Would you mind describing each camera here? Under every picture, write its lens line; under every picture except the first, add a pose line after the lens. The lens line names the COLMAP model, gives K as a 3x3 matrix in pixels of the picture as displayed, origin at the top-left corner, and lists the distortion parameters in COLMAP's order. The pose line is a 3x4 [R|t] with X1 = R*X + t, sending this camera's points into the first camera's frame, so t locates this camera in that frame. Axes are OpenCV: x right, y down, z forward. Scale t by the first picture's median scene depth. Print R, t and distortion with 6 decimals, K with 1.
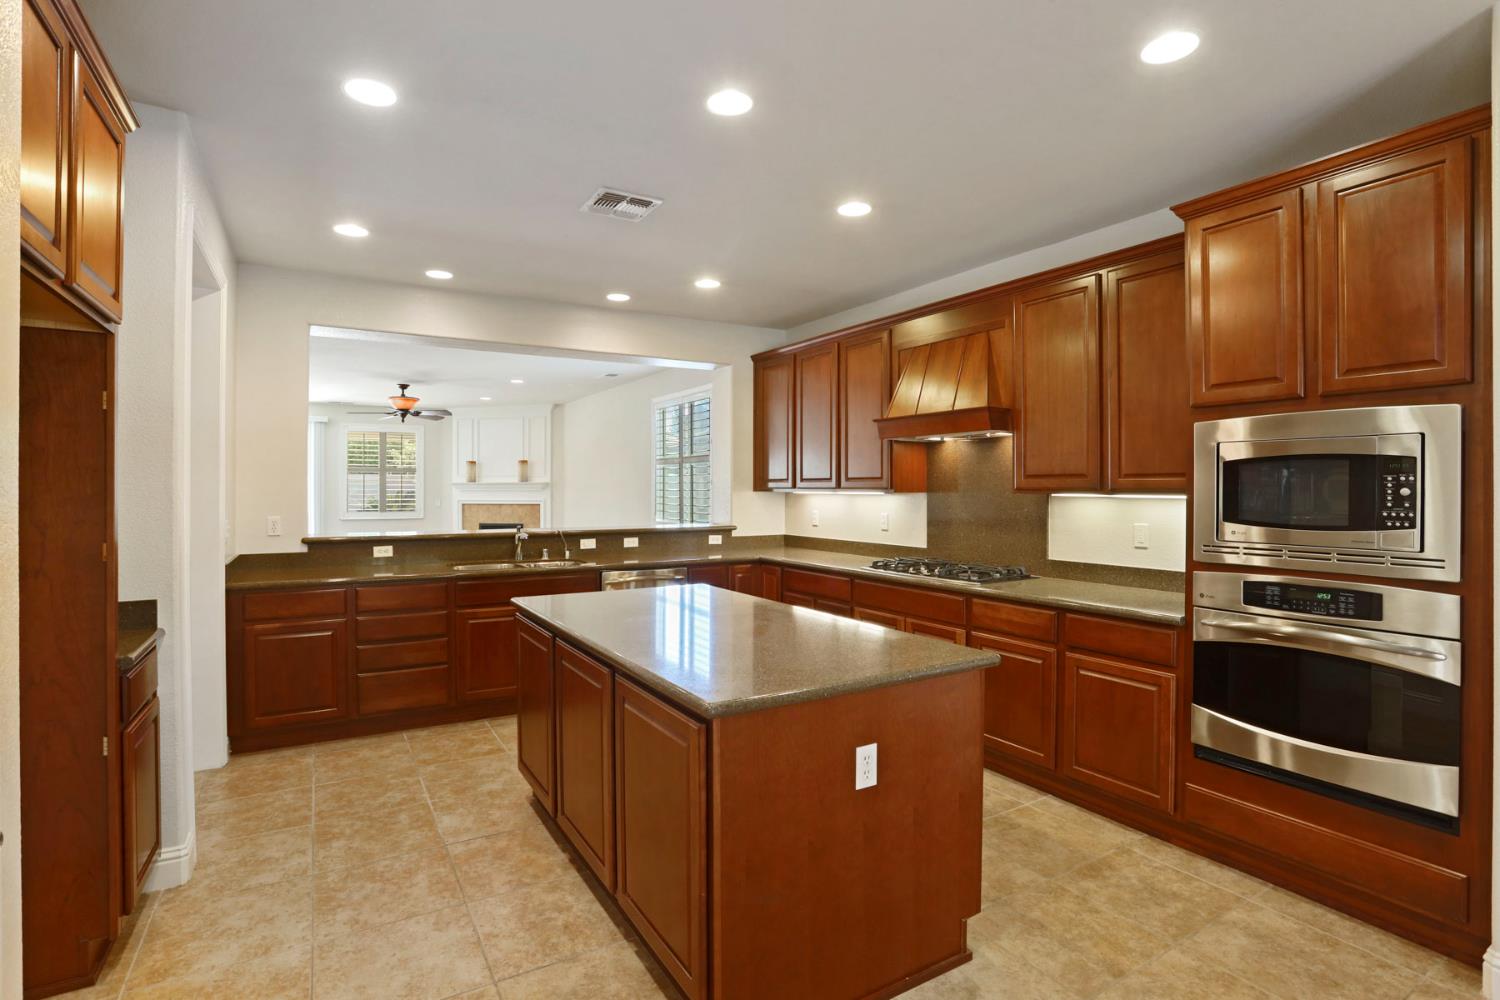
lens RADIAL K [[736.5, 0, 737.4], [0, 736.5, 494.9], [0, 0, 1]] dist [-0.049996, 0.006619]
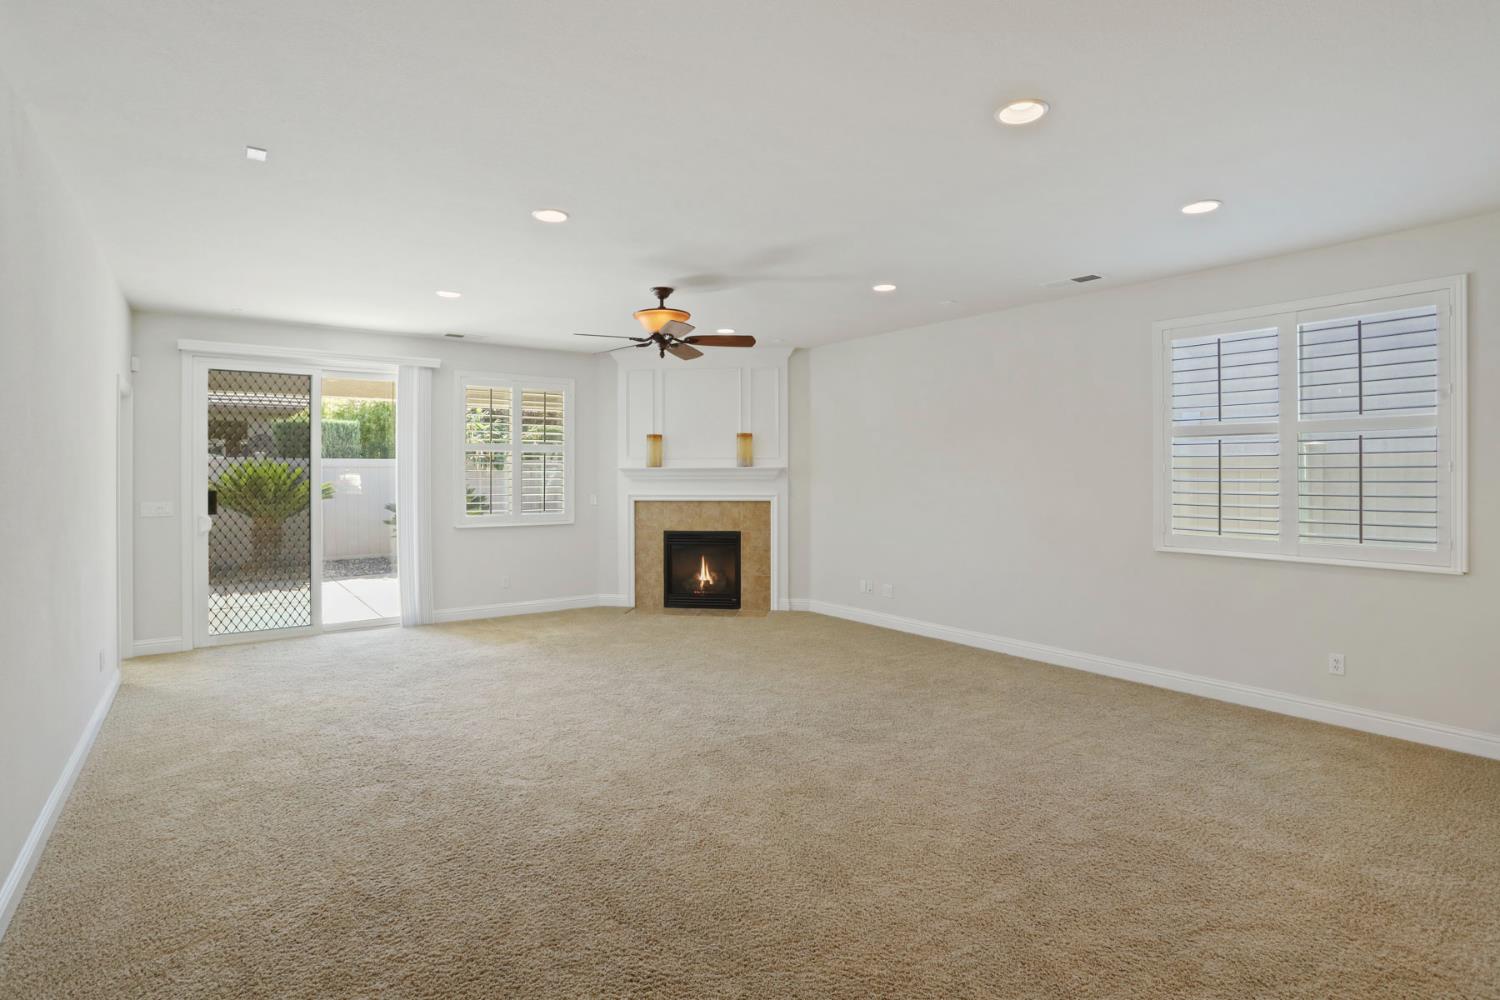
lens RADIAL K [[736.5, 0, 742.5], [0, 736.5, 484.1], [0, 0, 1]] dist [-0.049996, 0.006619]
pose [[0.993293, -0.004612, 0.115534, -1.071237], [0.003966, 0.999975, 0.005813, -0.017326], [-0.115558, -0.005316, 0.993287, 1.026473]]
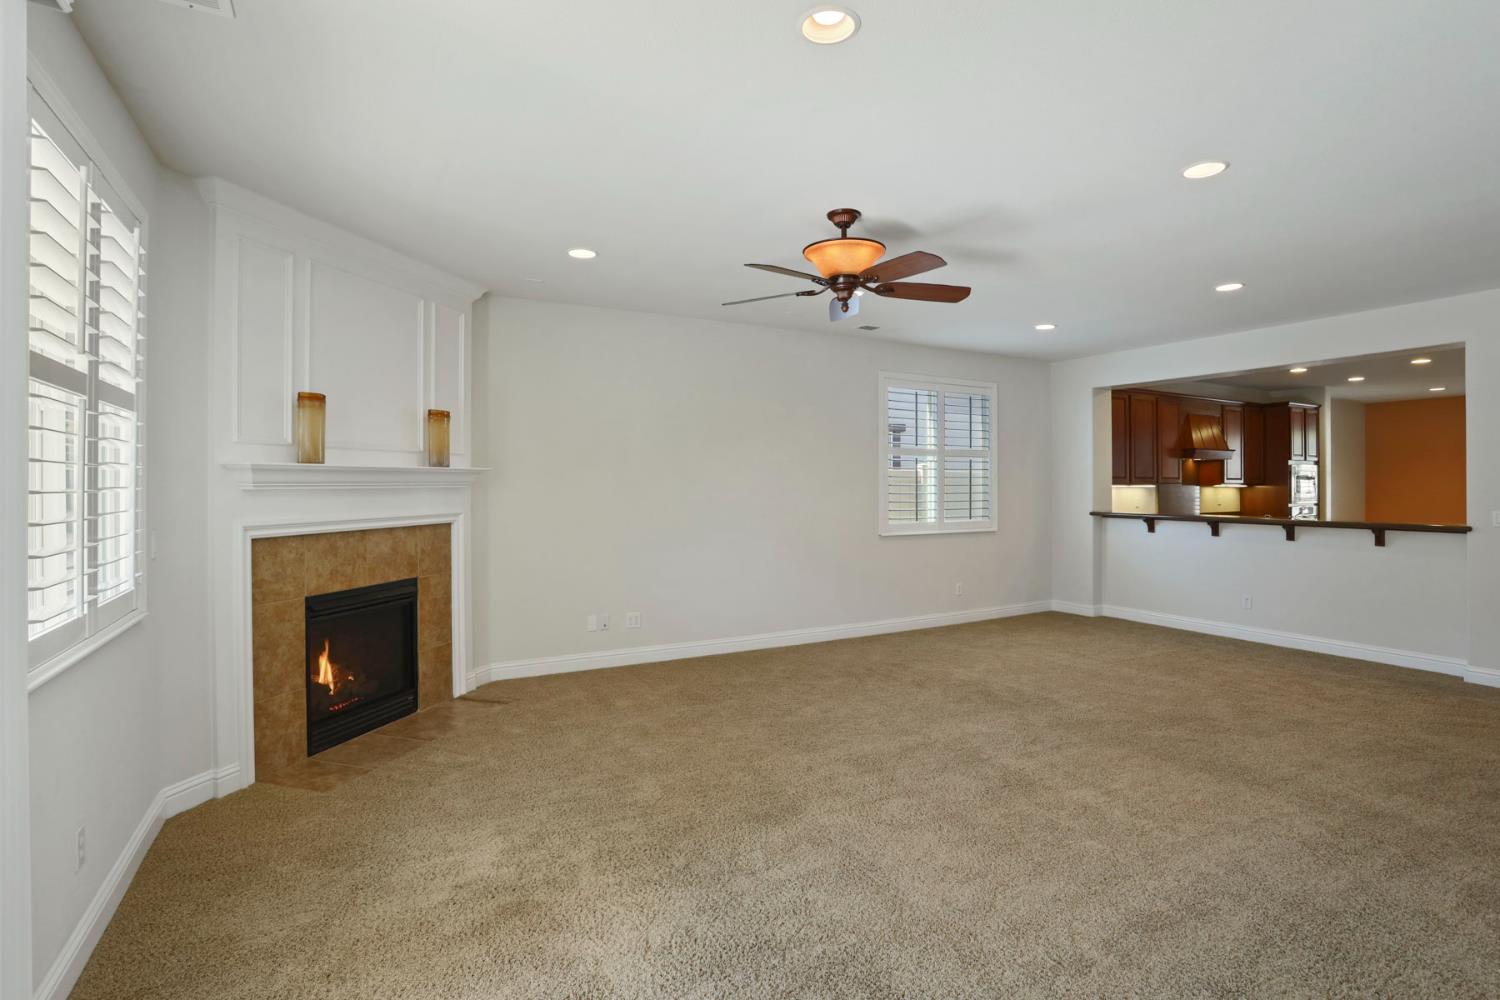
lens RADIAL K [[736.5, 0, 739.9], [0, 736.5, 485.3], [0, 0, 1]] dist [-0.049996, 0.006619]
pose [[0.030638, -0.005239, 0.999517, -1.946538], [0.007884, 0.999956, 0.004999, -0.025120], [-0.999499, 0.007727, 0.030678, 2.407336]]
